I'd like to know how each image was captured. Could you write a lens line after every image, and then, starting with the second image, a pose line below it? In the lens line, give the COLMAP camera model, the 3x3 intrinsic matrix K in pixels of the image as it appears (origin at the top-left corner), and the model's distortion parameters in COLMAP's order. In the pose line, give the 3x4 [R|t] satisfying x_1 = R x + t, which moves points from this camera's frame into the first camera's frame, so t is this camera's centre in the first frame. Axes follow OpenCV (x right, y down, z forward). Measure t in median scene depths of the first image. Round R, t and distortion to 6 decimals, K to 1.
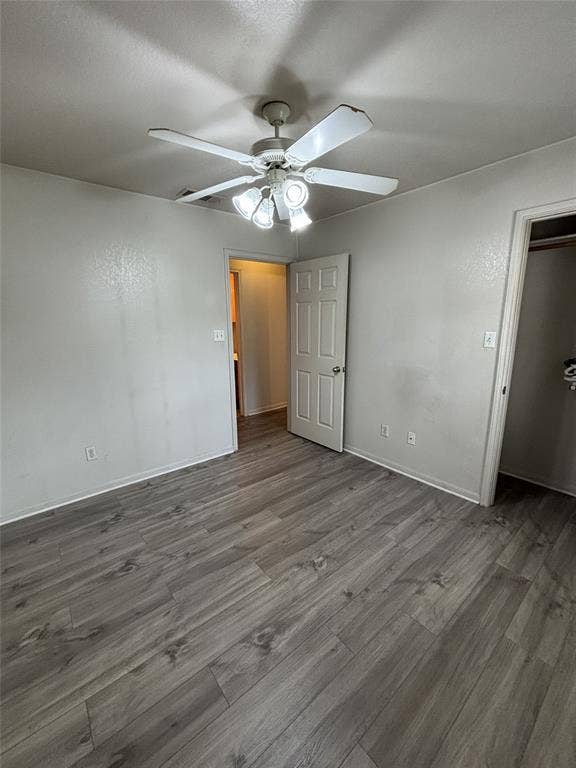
lens RADIAL K [[310.9, 0, 288.0], [0, 310.9, 384.0], [0, 0, 1]] dist [-0.000887, 0.000595]
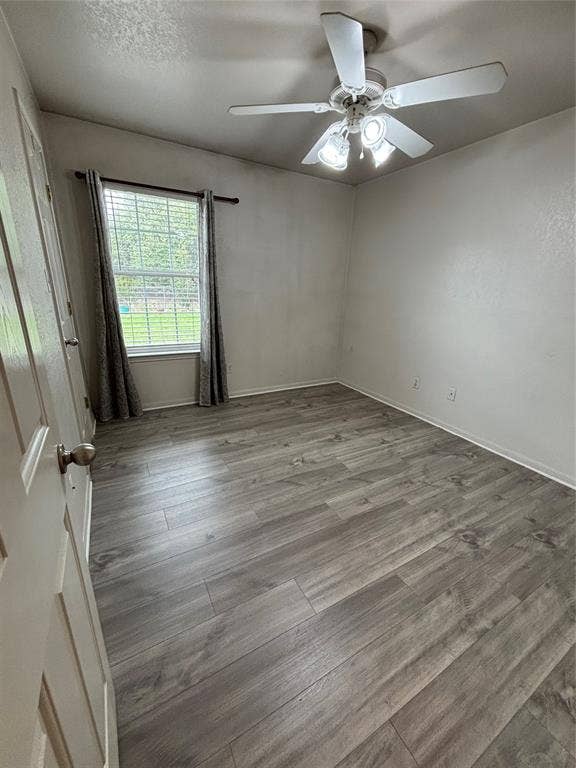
lens RADIAL K [[310.9, 0, 288.0], [0, 310.9, 384.0], [0, 0, 1]] dist [-0.000887, 0.000595]
pose [[-0.984010, -0.076473, 0.160863, -0.037274], [0.014140, 0.866750, 0.498542, -0.324978], [-0.177553, 0.492845, -0.851809, 1.840446]]
